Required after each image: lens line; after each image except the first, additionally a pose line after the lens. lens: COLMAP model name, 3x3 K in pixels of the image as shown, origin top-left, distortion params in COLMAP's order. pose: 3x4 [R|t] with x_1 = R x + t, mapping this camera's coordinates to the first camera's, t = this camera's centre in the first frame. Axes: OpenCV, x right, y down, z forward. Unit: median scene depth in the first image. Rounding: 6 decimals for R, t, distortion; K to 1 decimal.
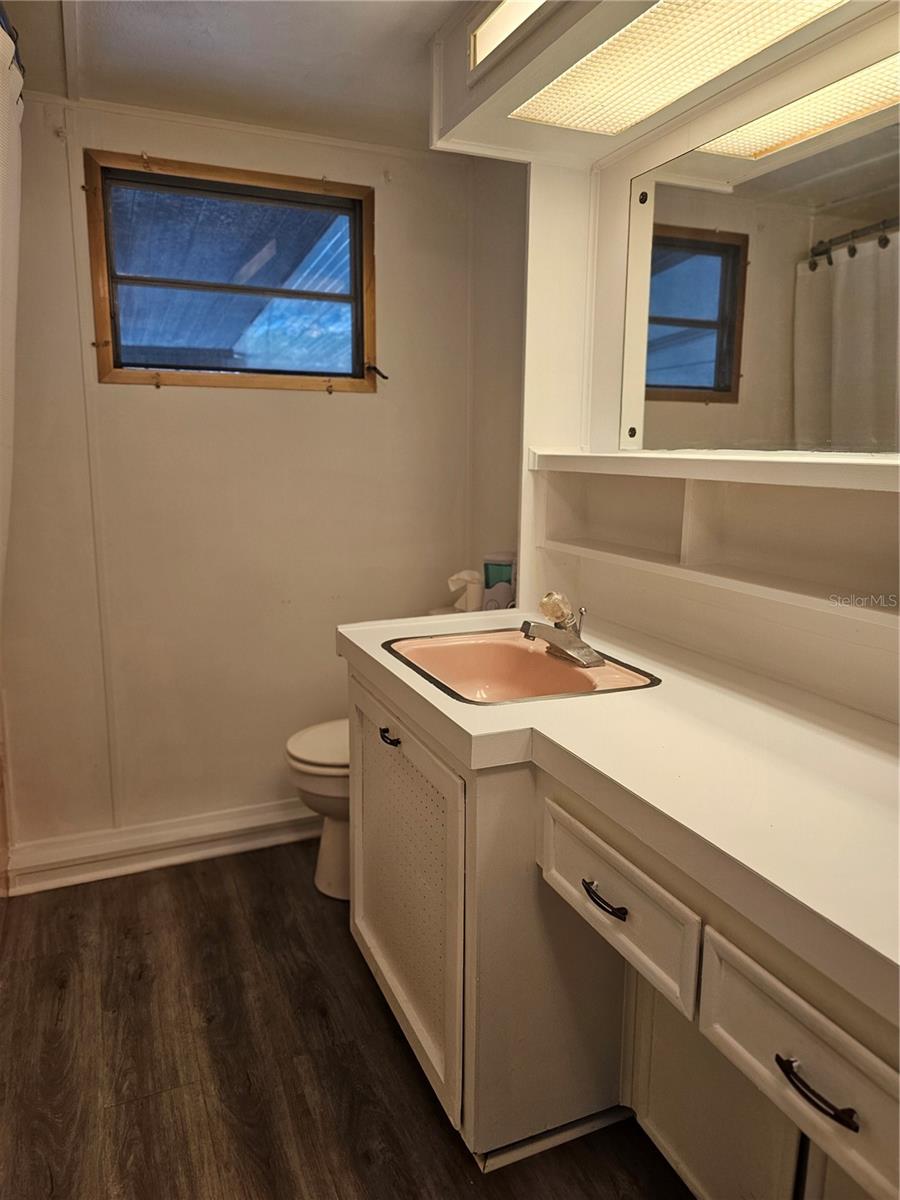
lens RADIAL K [[813.5, 0, 450.0], [0, 813.5, 600.0], [0, 0, 1]] dist [0.076502, -0.073631]
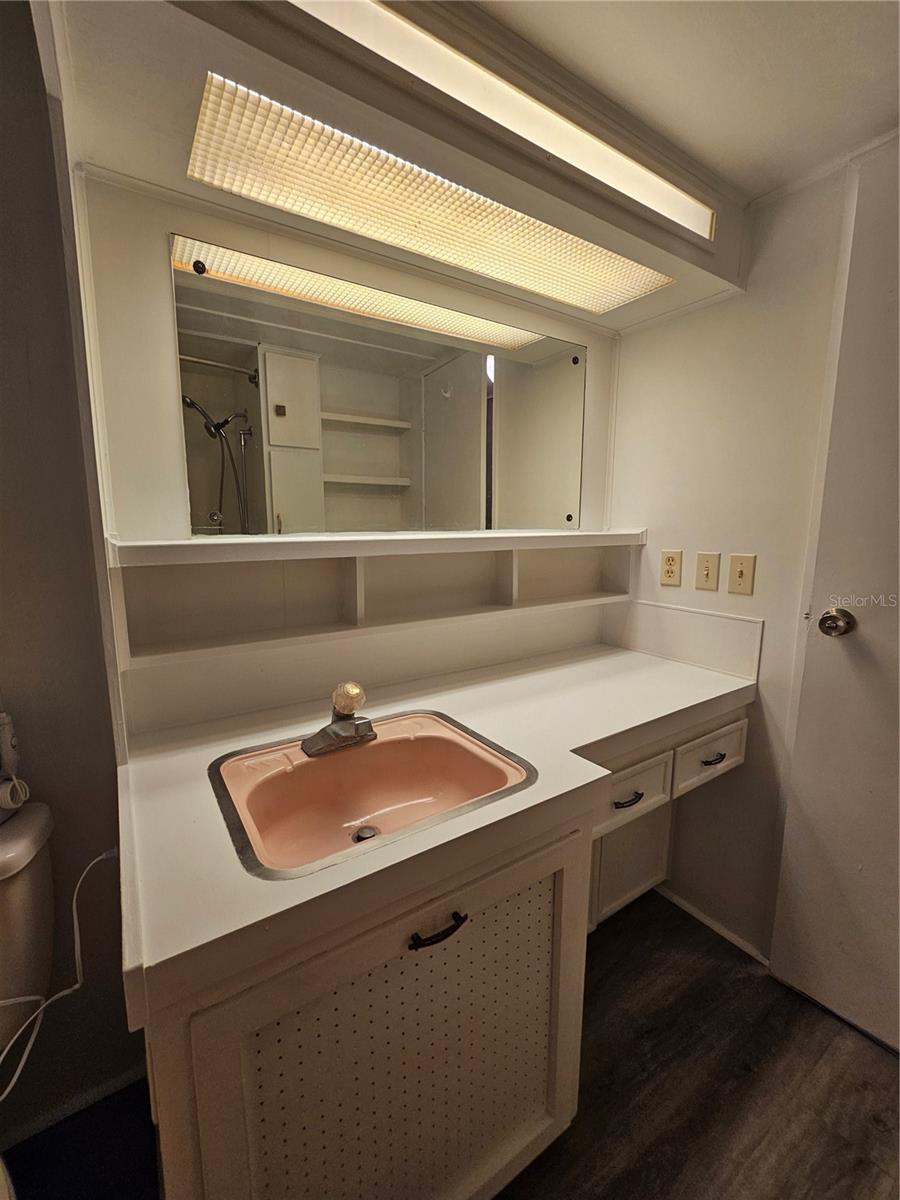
lens RADIAL K [[498.2, 0, 450.0], [0, 498.2, 600.0], [0, 0, 1]] dist [-0.001676, -0.000676]
pose [[-0.176867, -0.160366, 0.971082, -0.455385], [0.193124, 0.961802, 0.194008, -0.198743], [-0.965102, 0.221853, -0.139141, 0.975062]]
